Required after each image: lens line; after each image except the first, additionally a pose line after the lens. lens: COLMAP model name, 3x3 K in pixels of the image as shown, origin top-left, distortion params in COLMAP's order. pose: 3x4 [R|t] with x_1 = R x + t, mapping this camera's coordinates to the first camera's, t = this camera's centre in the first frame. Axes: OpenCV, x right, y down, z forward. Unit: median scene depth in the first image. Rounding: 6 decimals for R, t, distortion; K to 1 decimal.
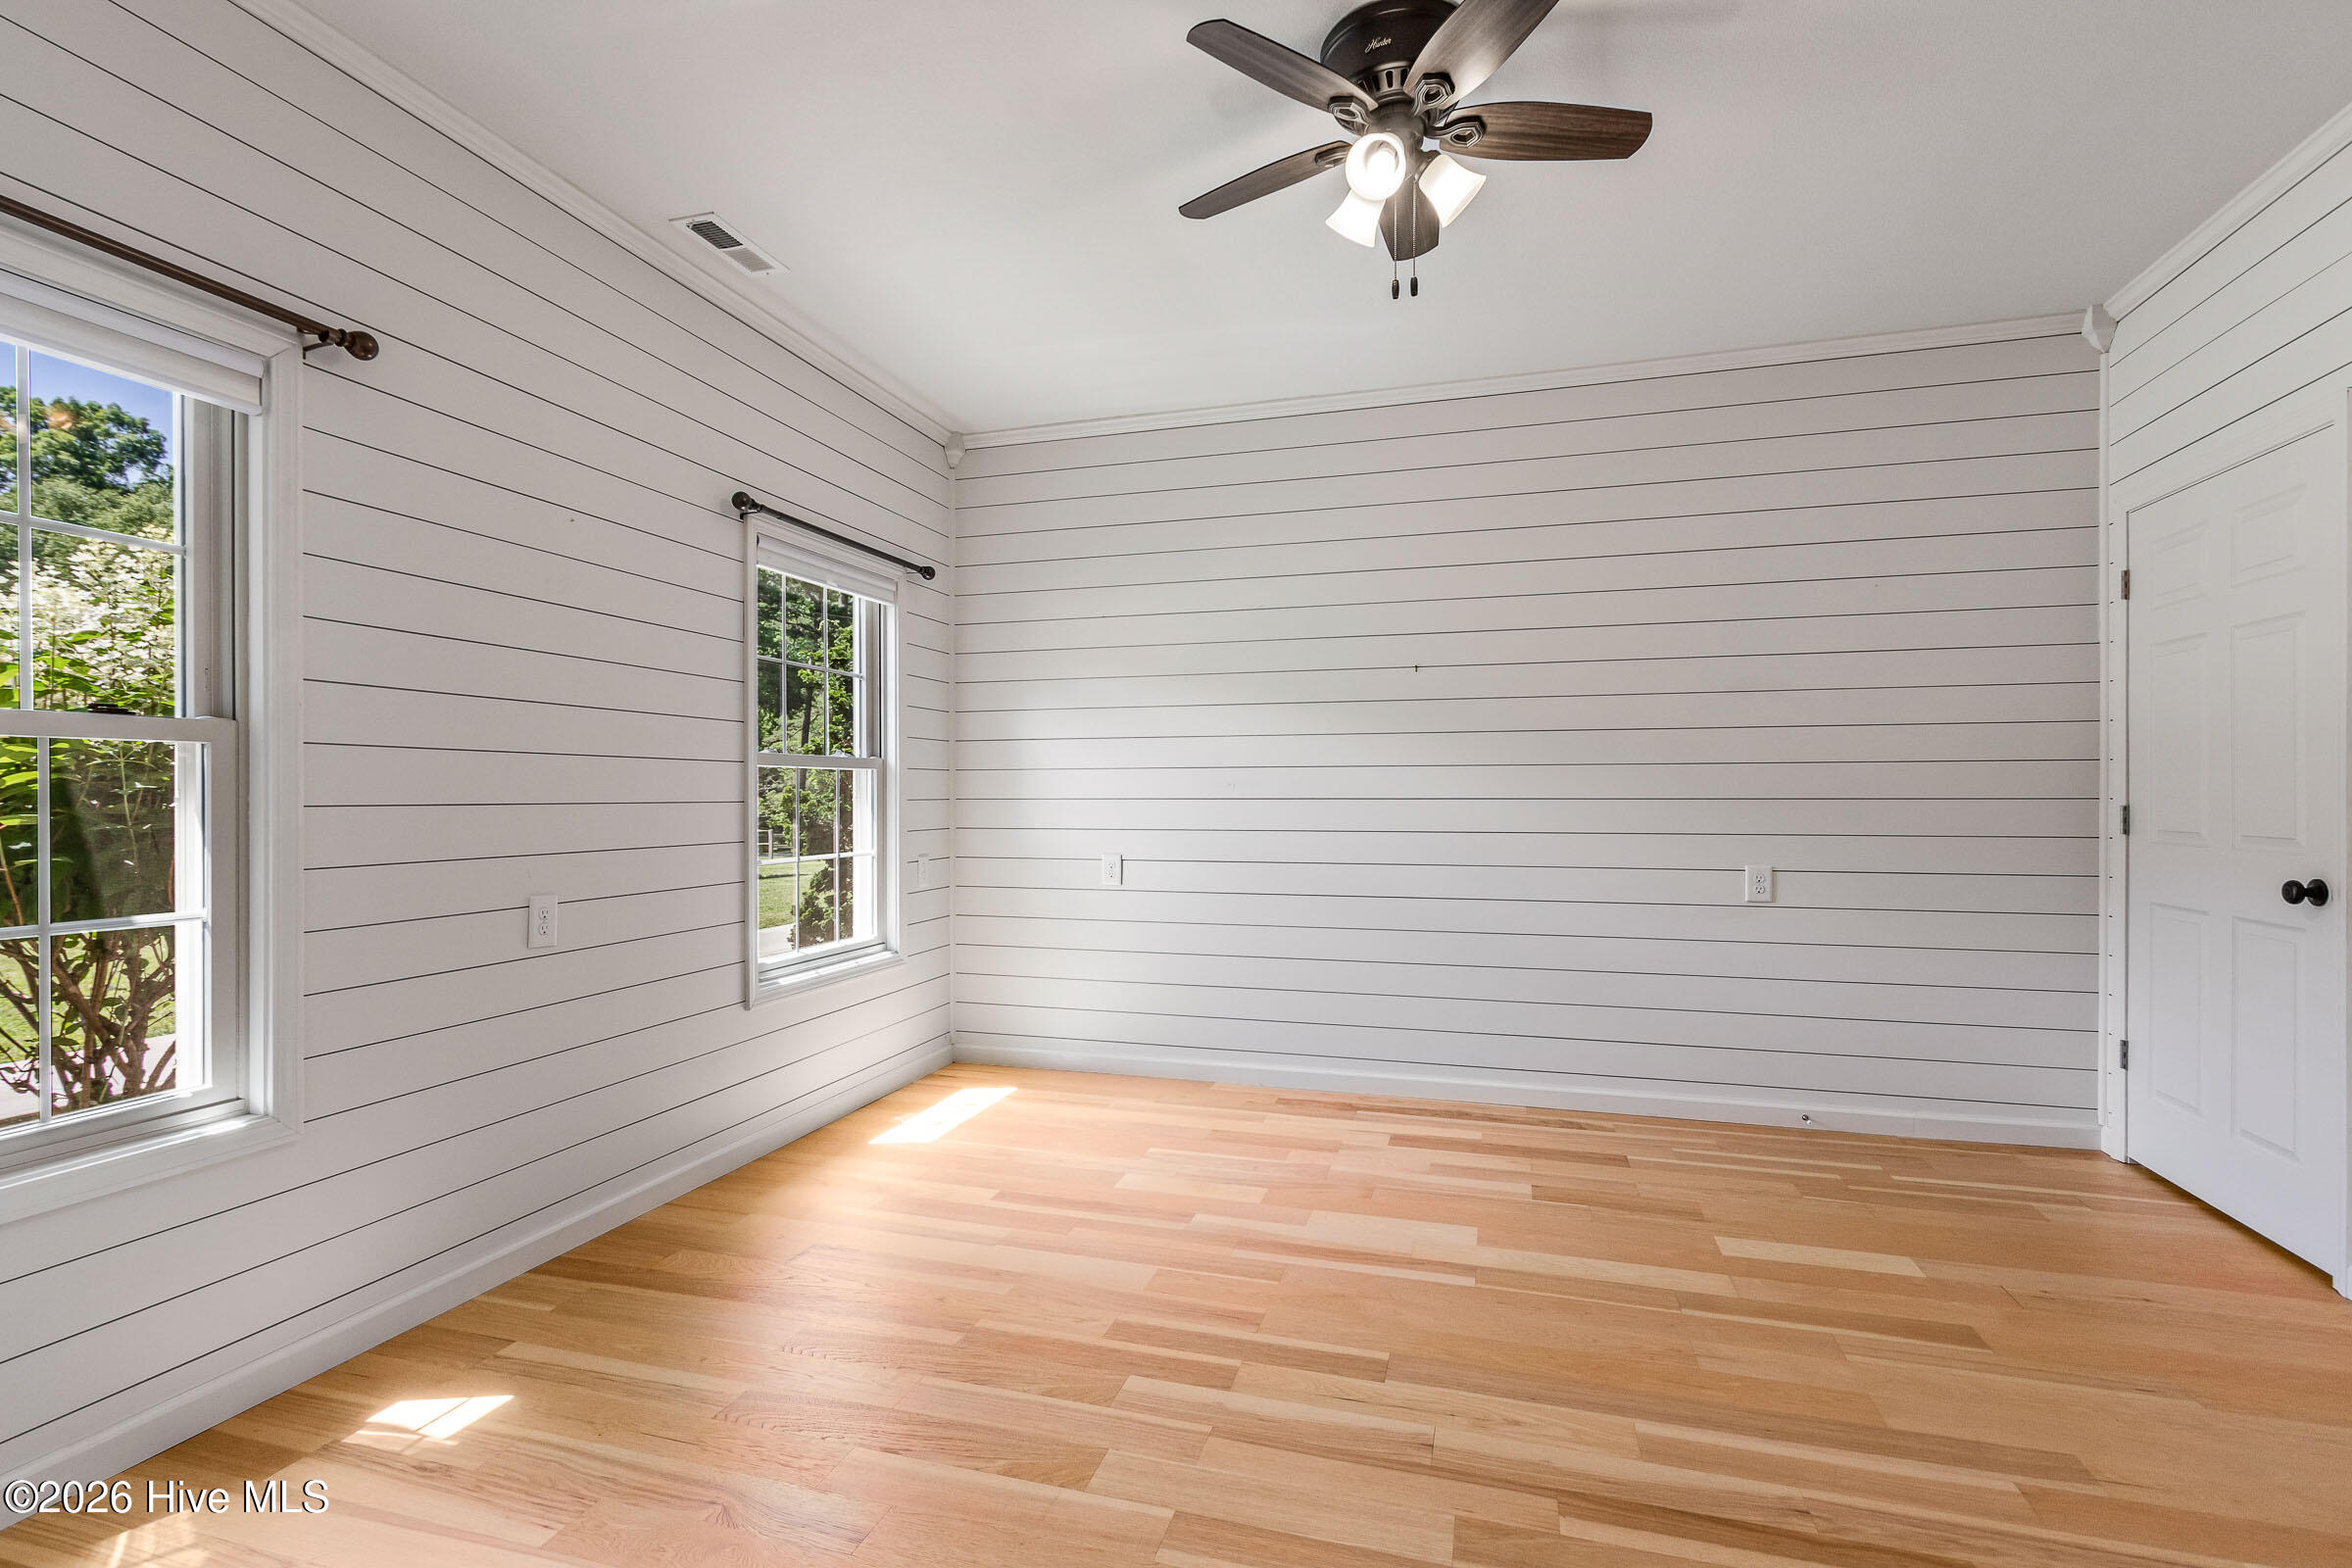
lens RADIAL K [[1112.8, 0, 1171.1], [0, 1112.8, 784.0], [0, 0, 1]] dist [0.007147, -0.001800]
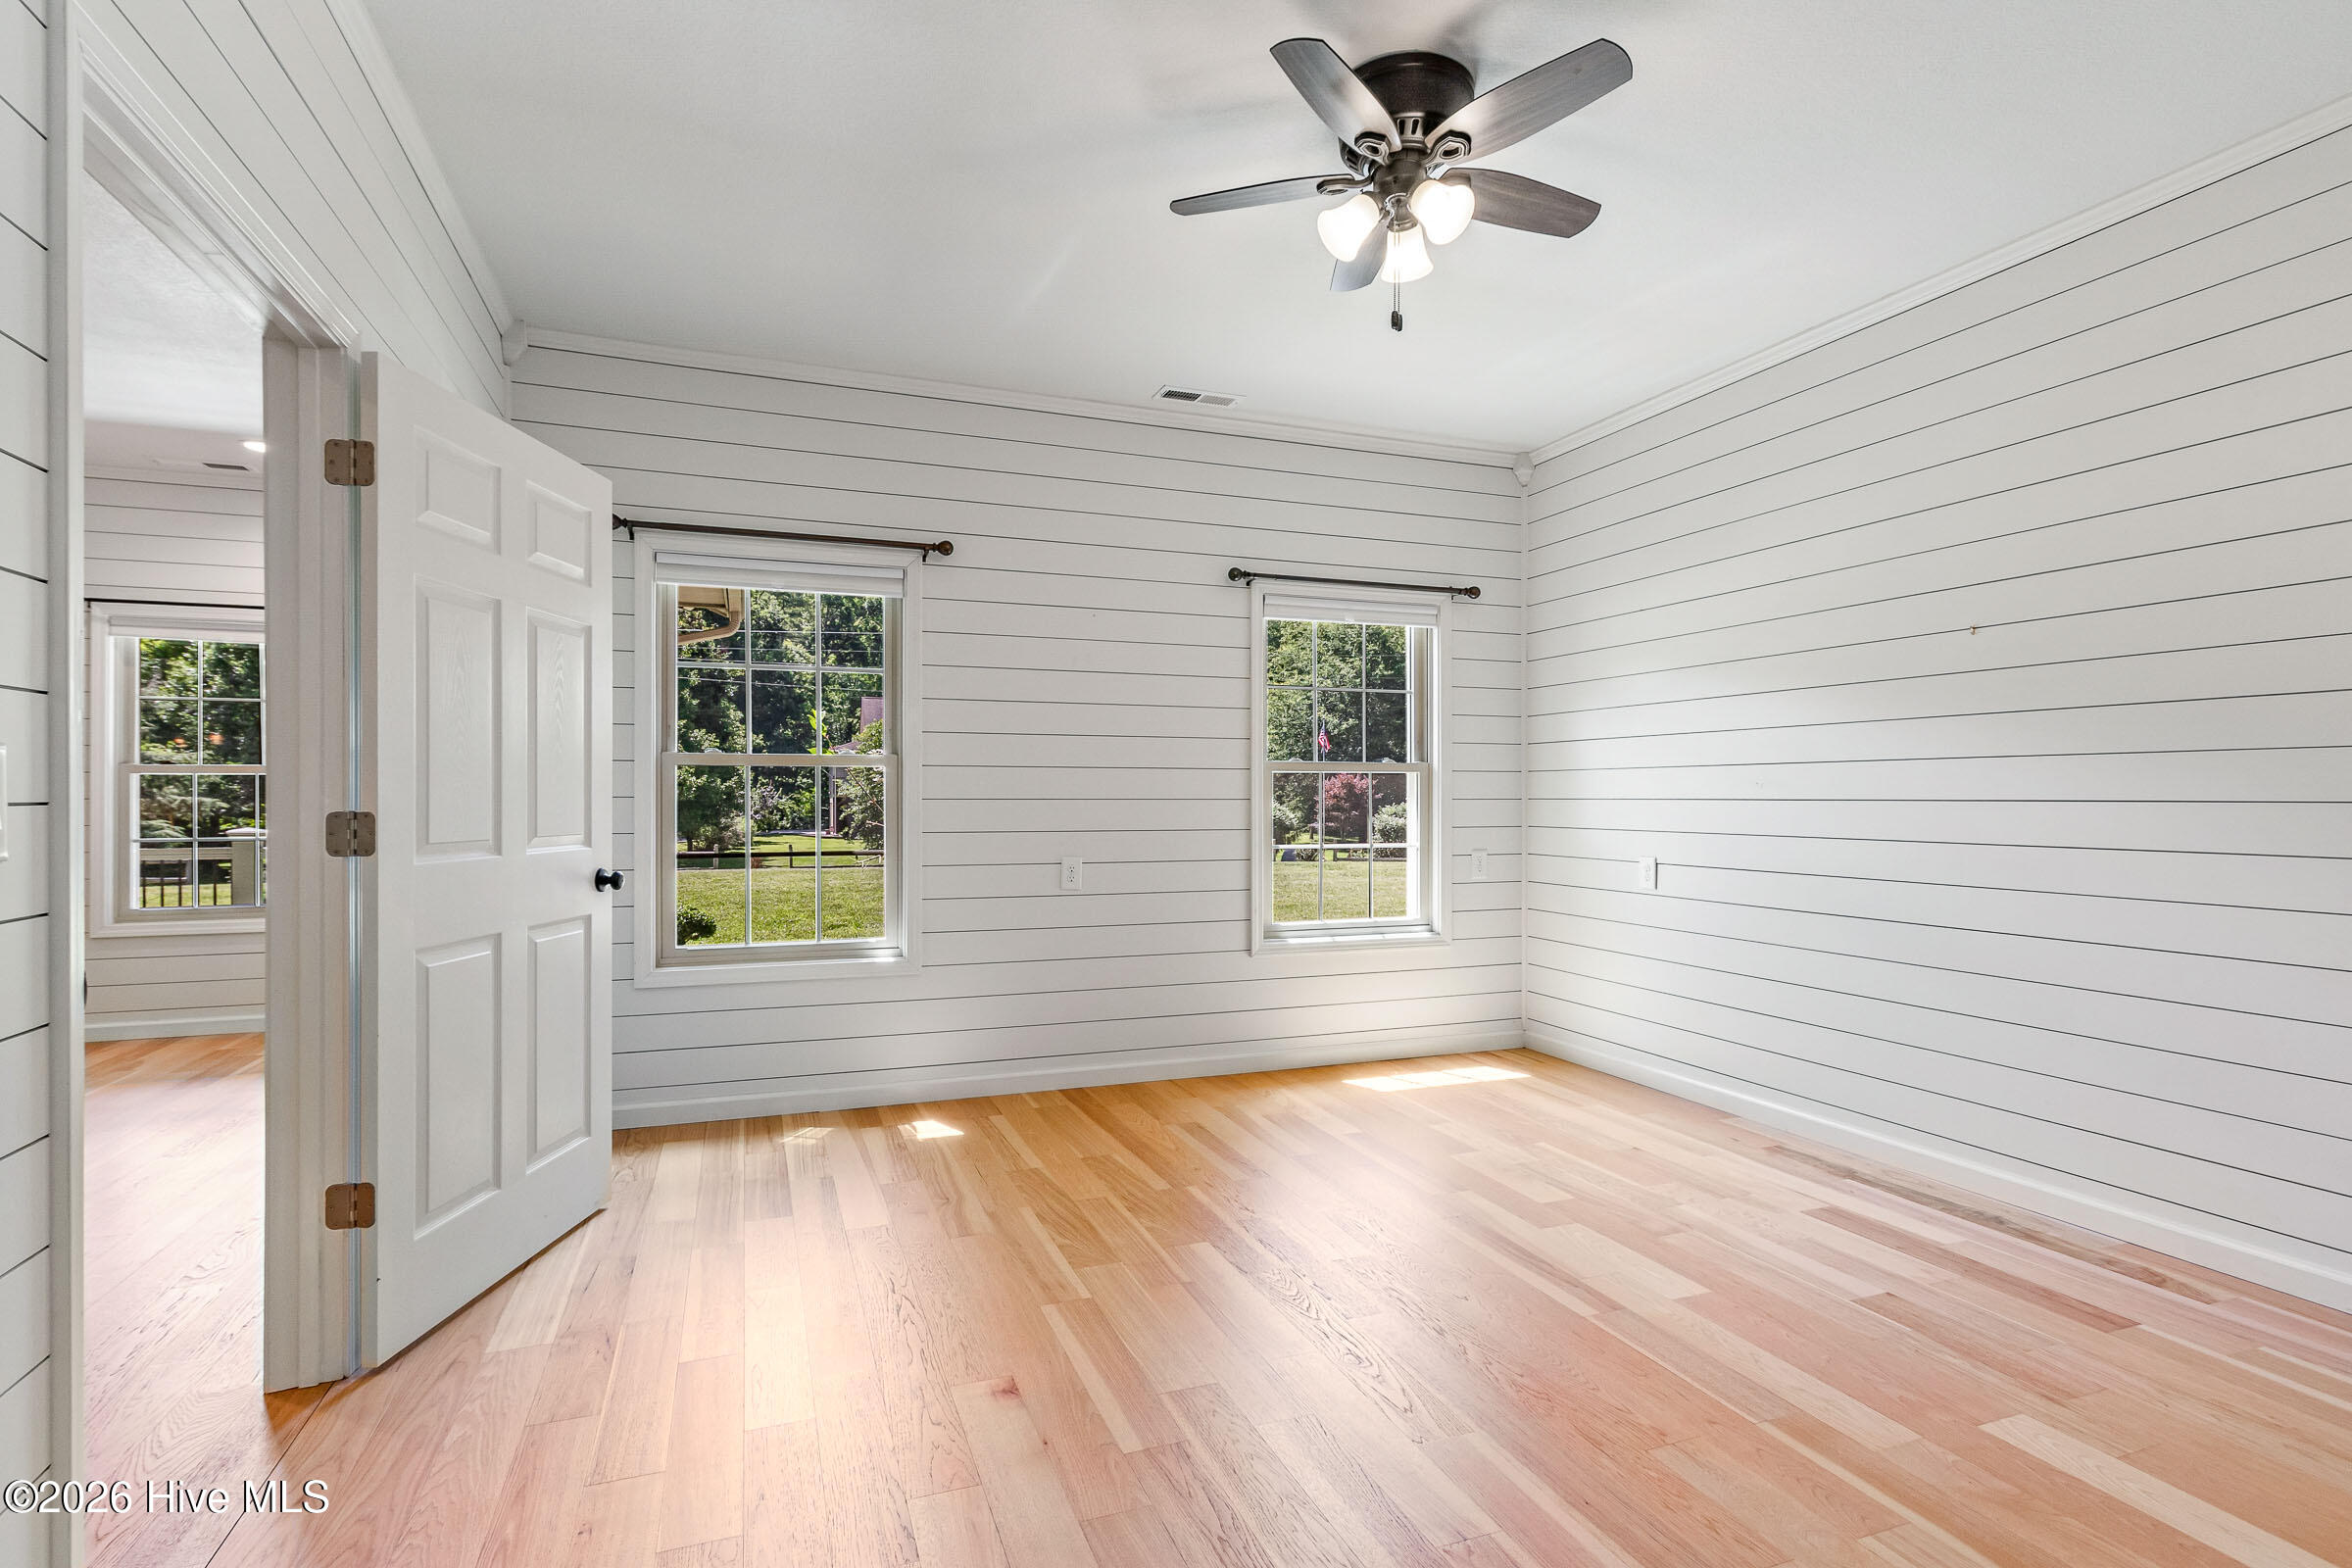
lens RADIAL K [[1112.8, 0, 1141.5], [0, 1112.8, 783.8], [0, 0, 1]] dist [0.007147, -0.001800]
pose [[0.601352, -0.006403, -0.798958, 0.542095], [0.005239, 0.999978, -0.004071, 0.002152], [0.798967, -0.001738, 0.601373, 0.091827]]
